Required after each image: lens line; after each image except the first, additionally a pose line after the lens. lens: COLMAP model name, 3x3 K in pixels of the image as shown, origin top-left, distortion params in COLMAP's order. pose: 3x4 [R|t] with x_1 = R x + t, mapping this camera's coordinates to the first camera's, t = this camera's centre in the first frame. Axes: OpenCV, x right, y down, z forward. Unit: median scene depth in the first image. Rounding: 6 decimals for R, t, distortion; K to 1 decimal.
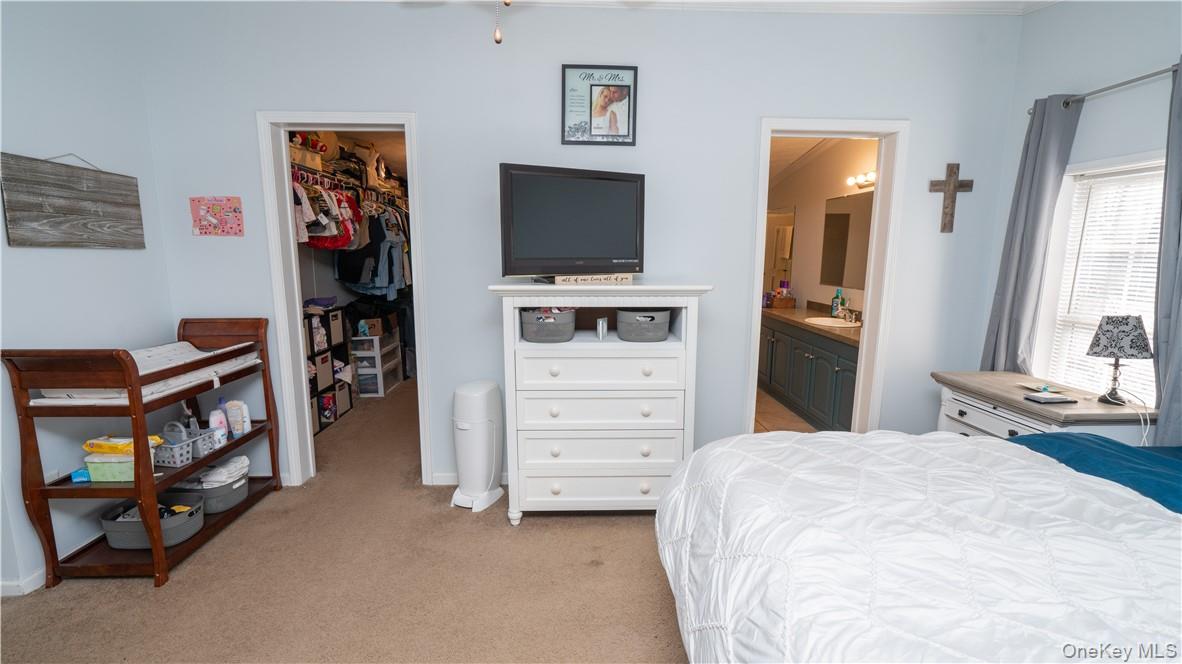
lens RADIAL K [[520.2, 0, 592.0], [0, 520.2, 334.9], [0, 0, 1]] dist [-0.013053, 0.006120]
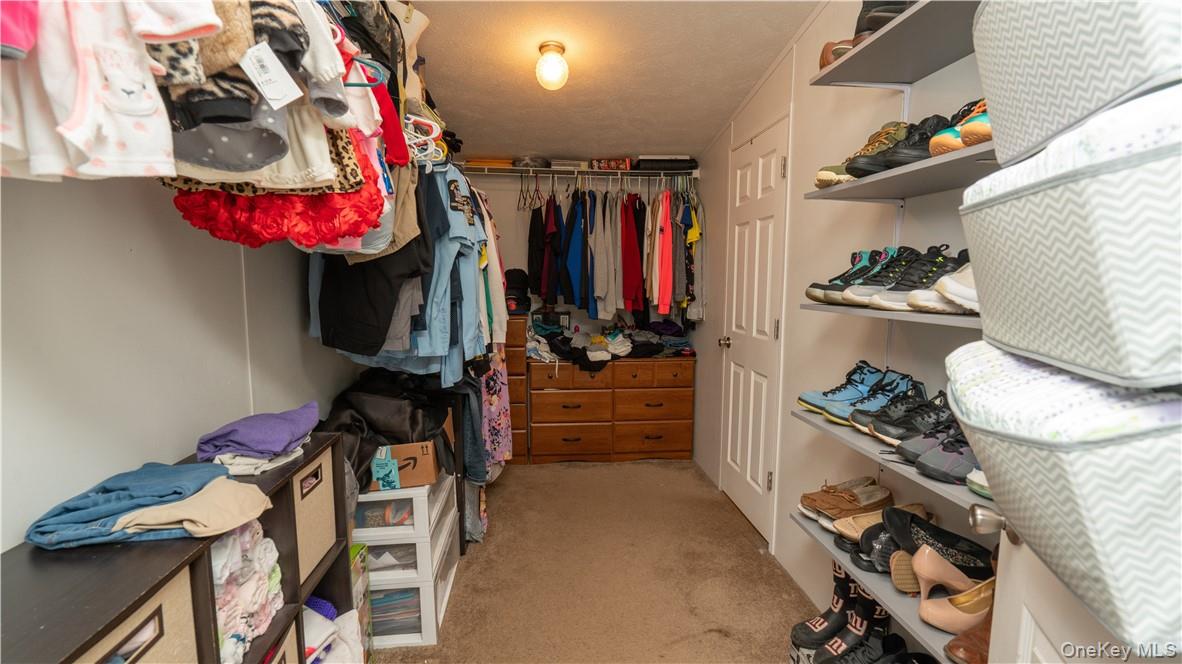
lens RADIAL K [[520.2, 0, 595.0], [0, 520.2, 334.3], [0, 0, 1]] dist [-0.013053, 0.006120]
pose [[0.997917, -0.009948, 0.063743, -0.314206], [0.012838, 0.998901, -0.045083, -0.091821], [-0.063225, 0.045807, 0.996948, 0.616527]]
